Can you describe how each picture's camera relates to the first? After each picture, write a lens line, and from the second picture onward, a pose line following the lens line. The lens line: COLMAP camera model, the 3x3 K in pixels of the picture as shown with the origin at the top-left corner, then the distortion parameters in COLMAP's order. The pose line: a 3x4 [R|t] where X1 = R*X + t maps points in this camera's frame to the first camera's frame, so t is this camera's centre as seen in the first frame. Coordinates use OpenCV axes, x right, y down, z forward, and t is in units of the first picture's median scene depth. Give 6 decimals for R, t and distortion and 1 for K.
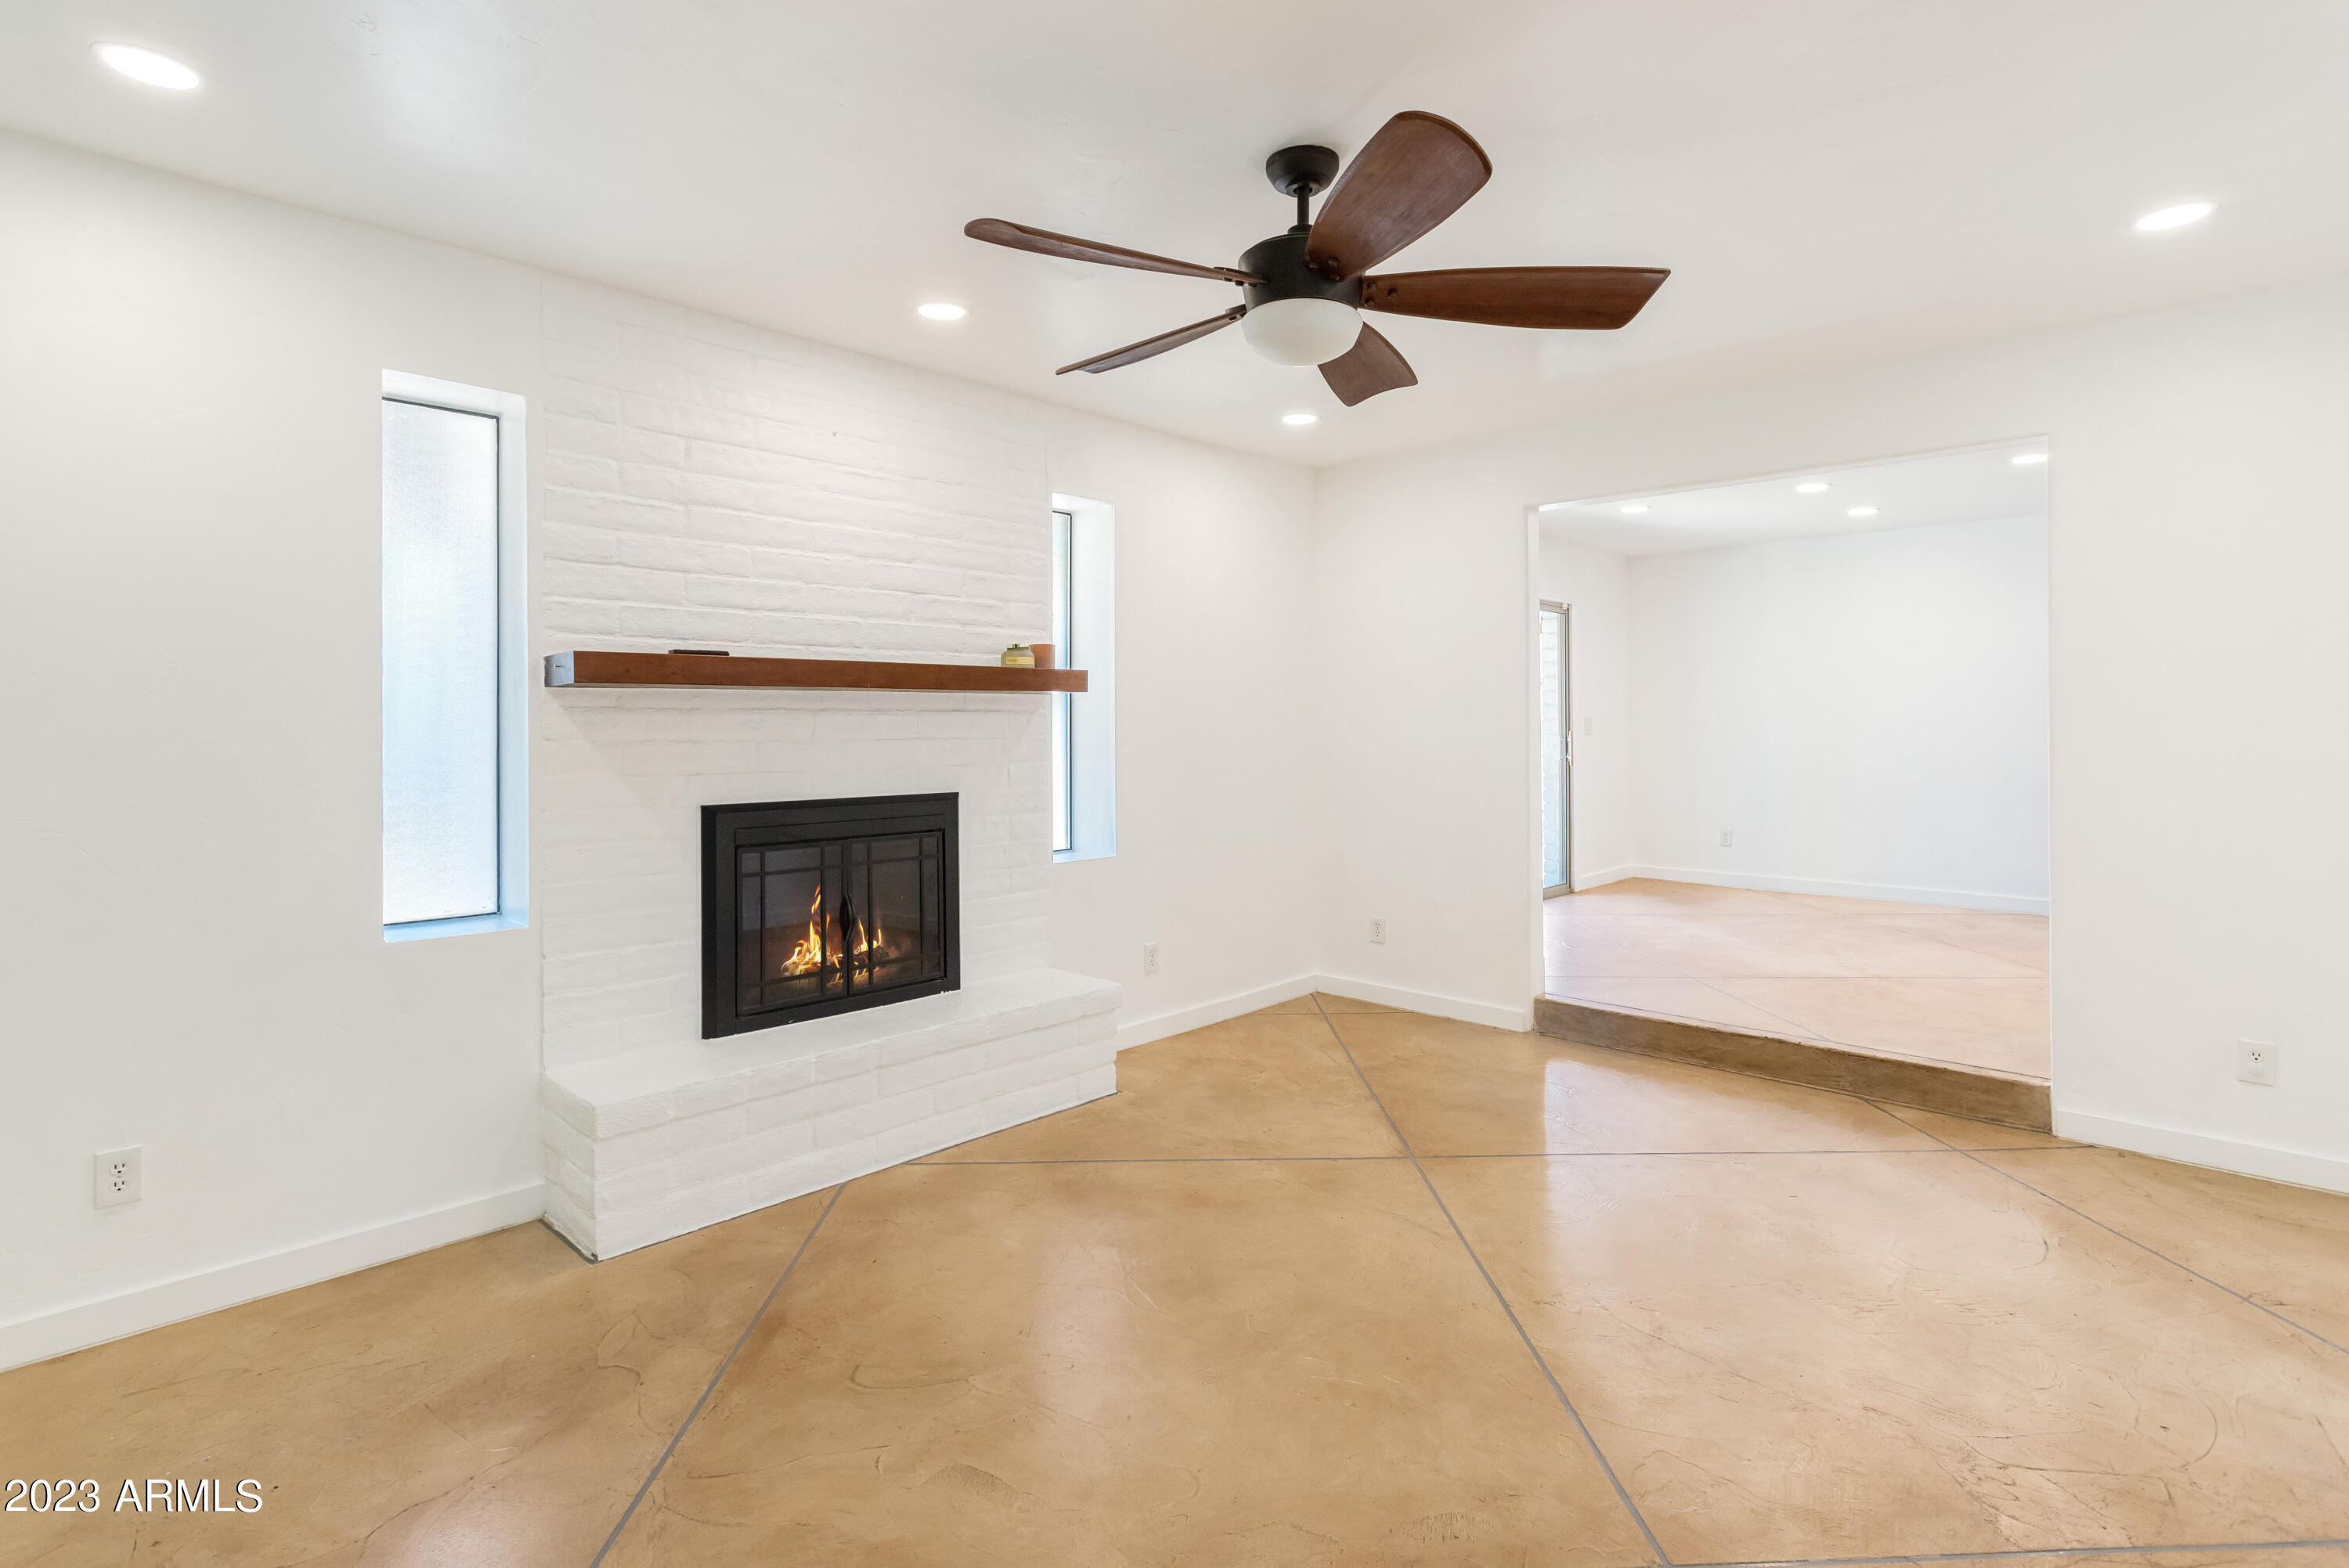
lens RADIAL K [[1127.6, 0, 1165.2], [0, 1127.6, 710.7], [0, 0, 1]] dist [-0.004726, 0.003435]
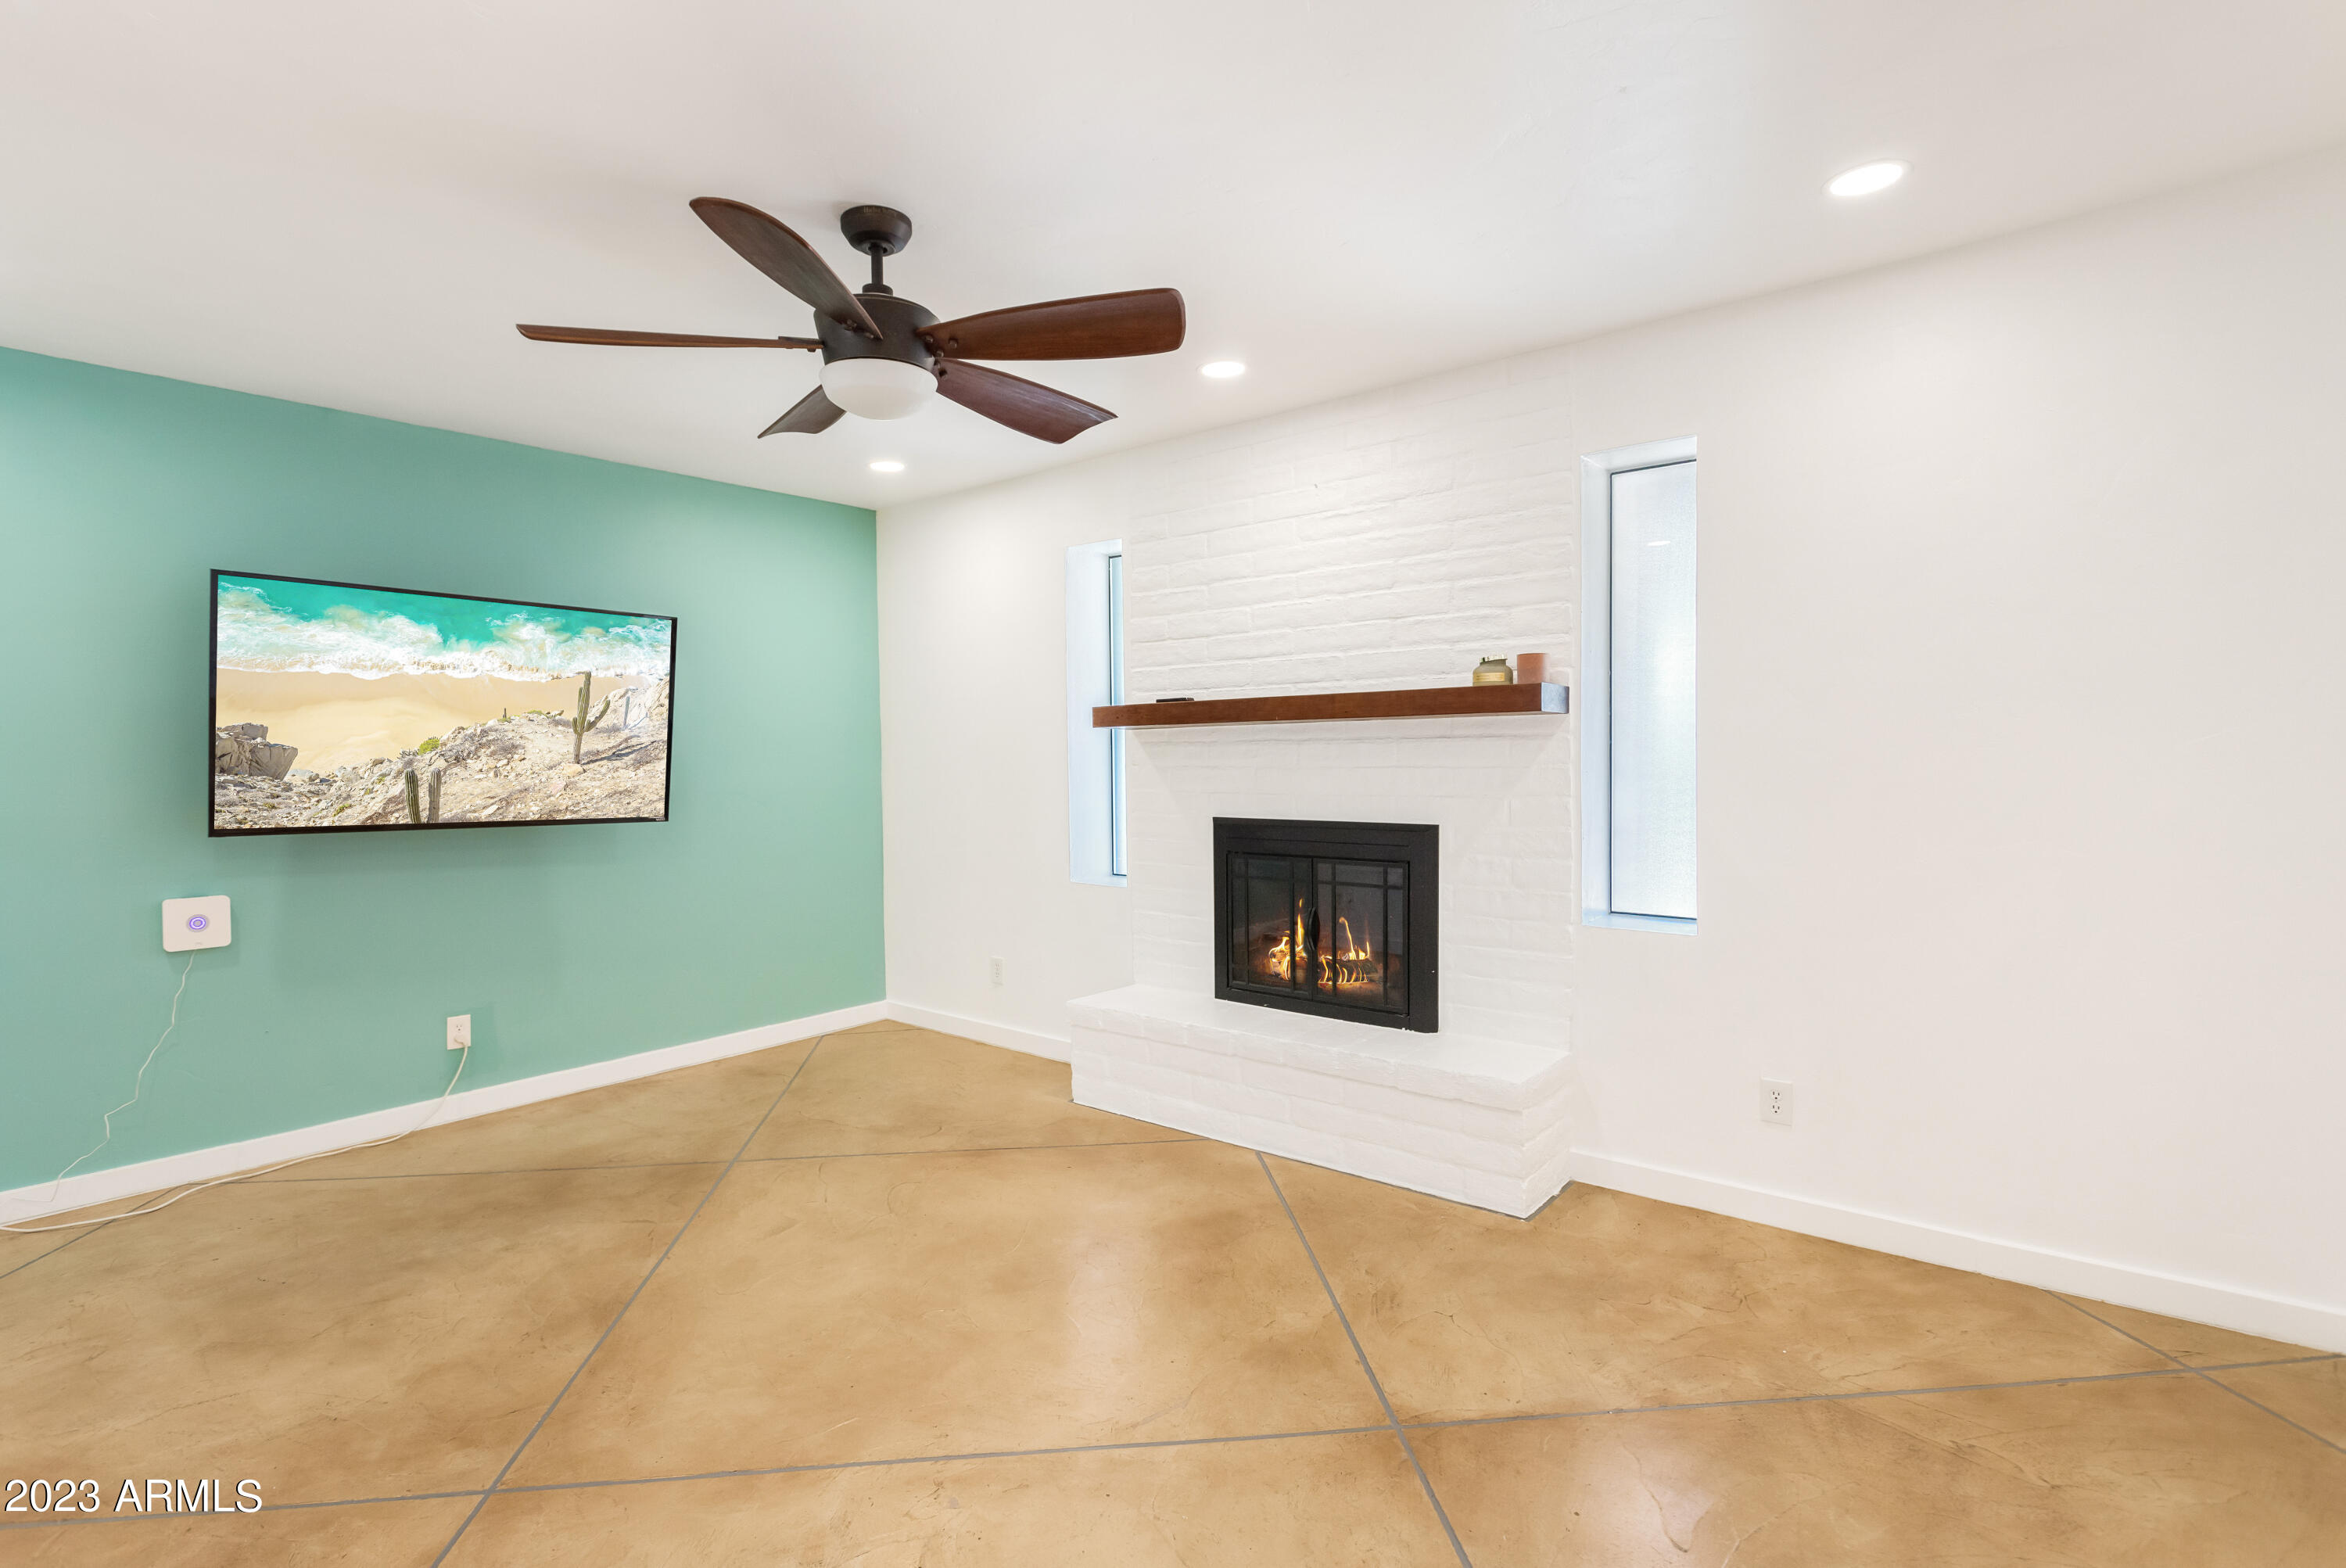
lens RADIAL K [[1126.3, 0, 1186.6], [0, 1126.3, 777.2], [0, 0, 1]] dist [-0.004726, 0.003435]
pose [[0.089904, 0.024796, -0.995642, 0.797452], [0.024807, 0.999324, 0.027128, 0.002817], [0.995641, -0.027138, 0.089228, 0.786601]]
